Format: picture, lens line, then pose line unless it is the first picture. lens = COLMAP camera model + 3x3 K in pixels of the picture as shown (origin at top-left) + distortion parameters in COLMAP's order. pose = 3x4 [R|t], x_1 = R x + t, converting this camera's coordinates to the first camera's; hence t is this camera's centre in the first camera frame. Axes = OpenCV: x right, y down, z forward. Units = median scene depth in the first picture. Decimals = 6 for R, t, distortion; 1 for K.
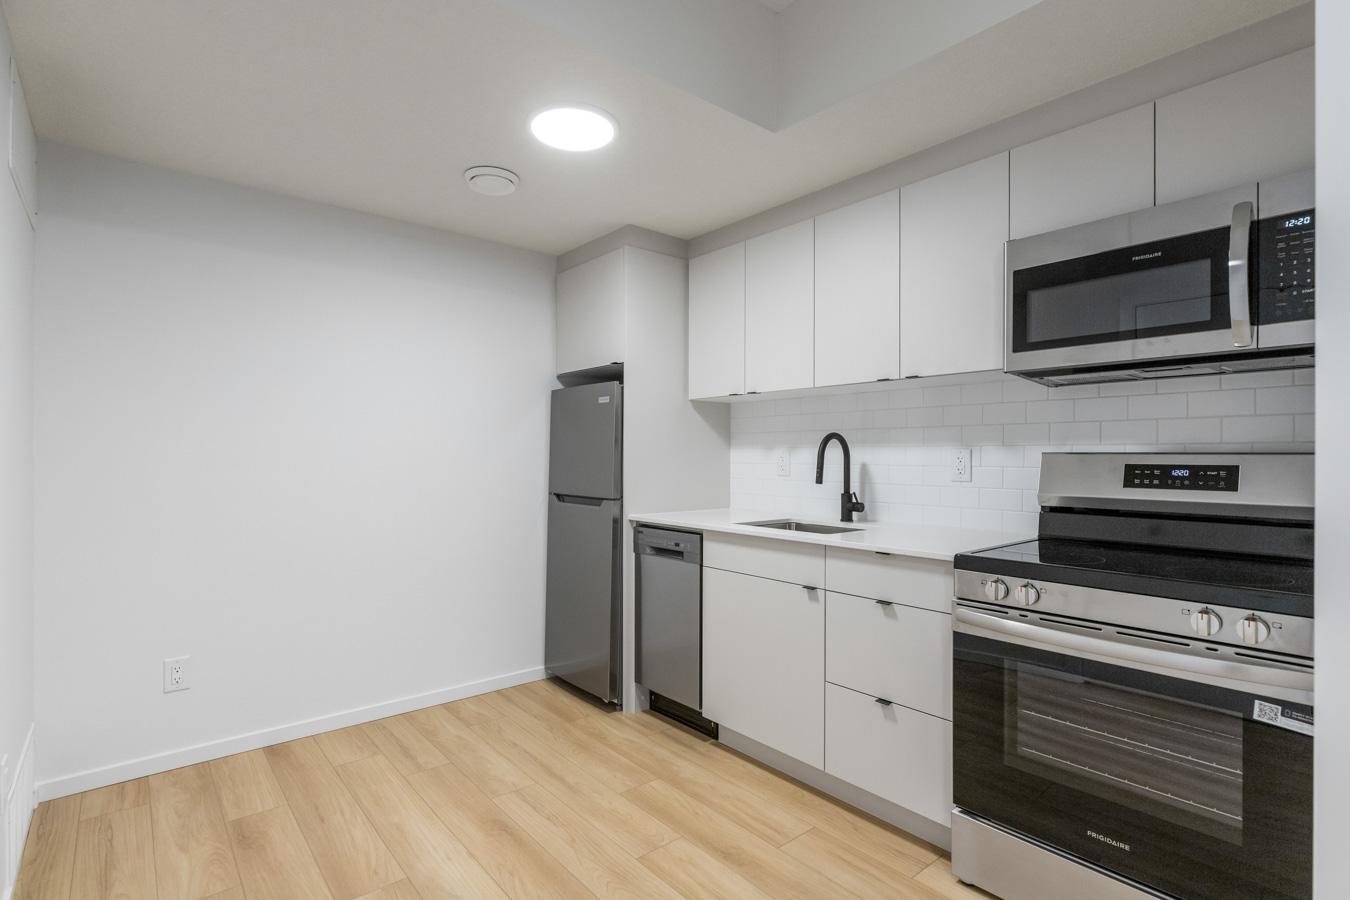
lens RADIAL K [[660.0, 0, 673.3], [0, 660.0, 454.5], [0, 0, 1]] dist [-0.000885, -0.000132]
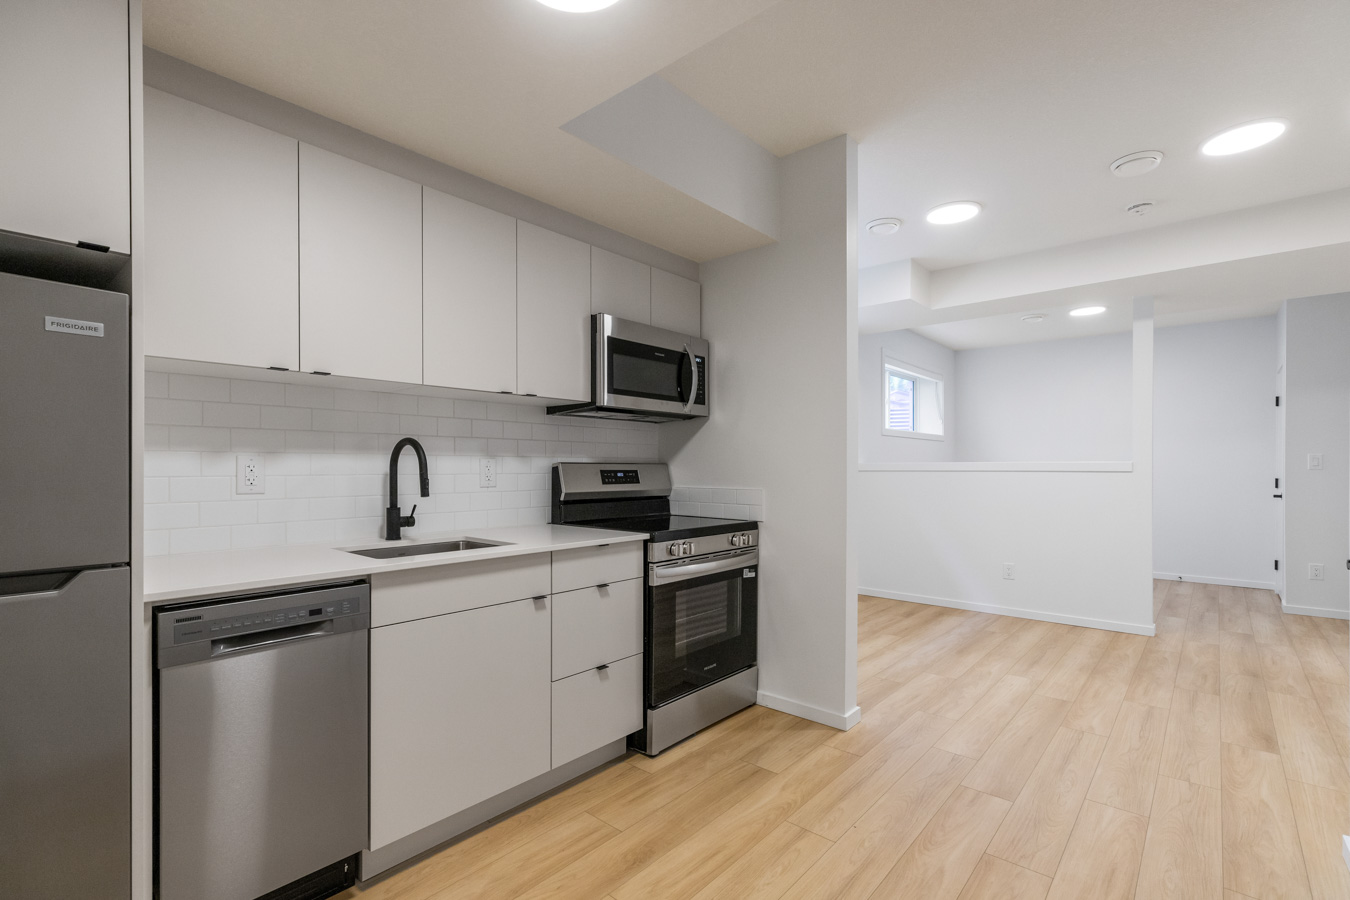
lens RADIAL K [[613.6, 0, 669.3], [0, 613.6, 467.7], [0, 0, 1]] dist [0.002255, -0.000243]
pose [[-0.148277, -0.005644, 0.988930, -0.812308], [-0.005295, 0.999974, 0.004913, 0.000863], [-0.988932, -0.004507, -0.148303, 1.044357]]
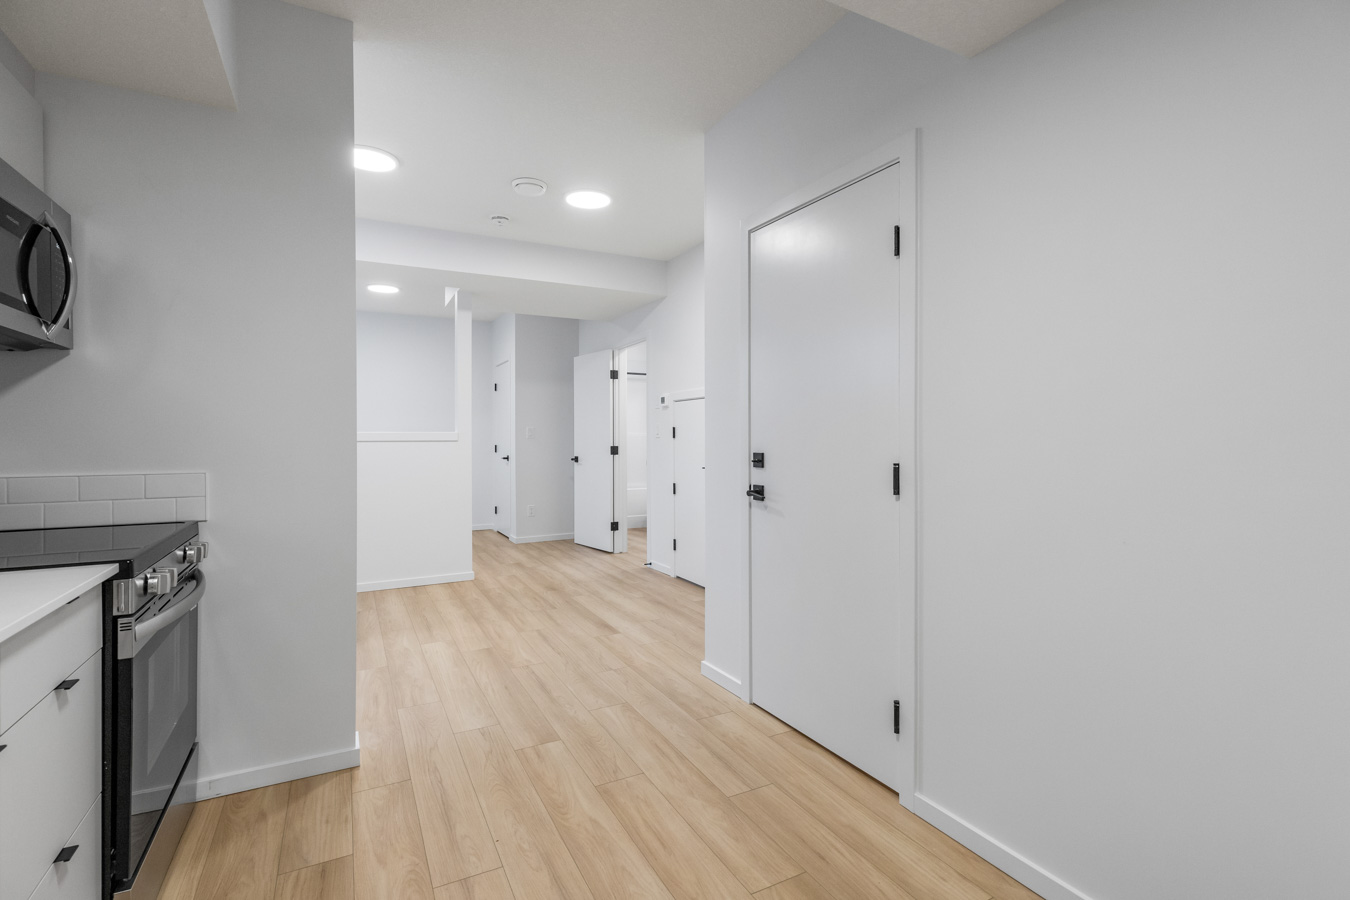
lens RADIAL K [[635.8, 0, 674.2], [0, 635.8, 436.4], [0, 0, 1]] dist [0.002698, 0.000131]
pose [[-0.977167, -0.000939, 0.212473, -0.326830], [-0.001519, 0.999996, -0.002565, 0.003985], [-0.212470, -0.002829, -0.977164, 1.436963]]
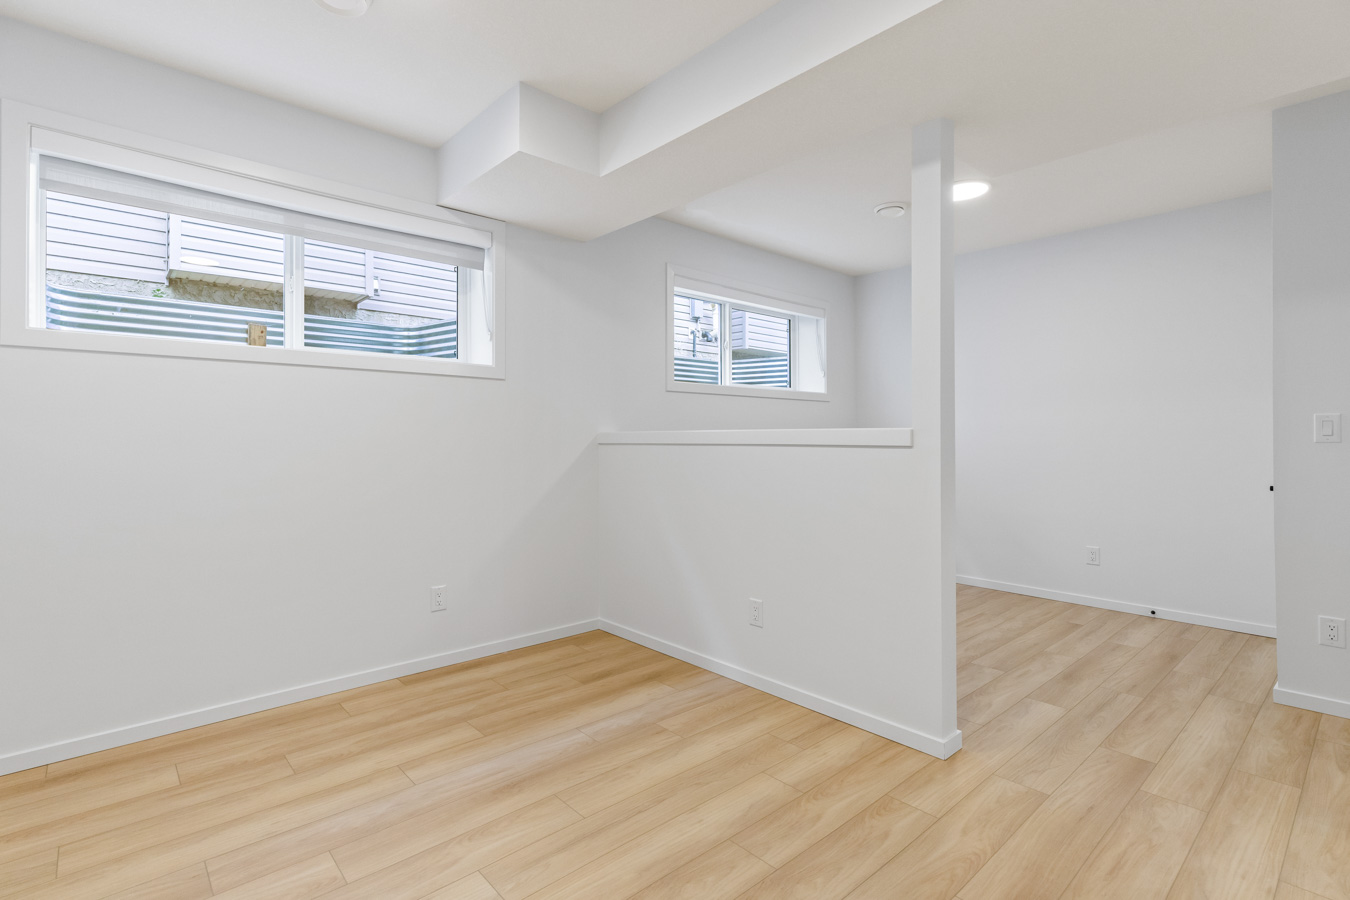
lens RADIAL K [[635.8, 0, 674.2], [0, 635.8, 436.4], [0, 0, 1]] dist [0.002698, 0.000131]
pose [[-0.029179, -0.004250, 0.999565, -0.119229], [-0.003315, 0.999986, 0.004155, -0.007763], [-0.999569, -0.003192, -0.029192, -0.379286]]
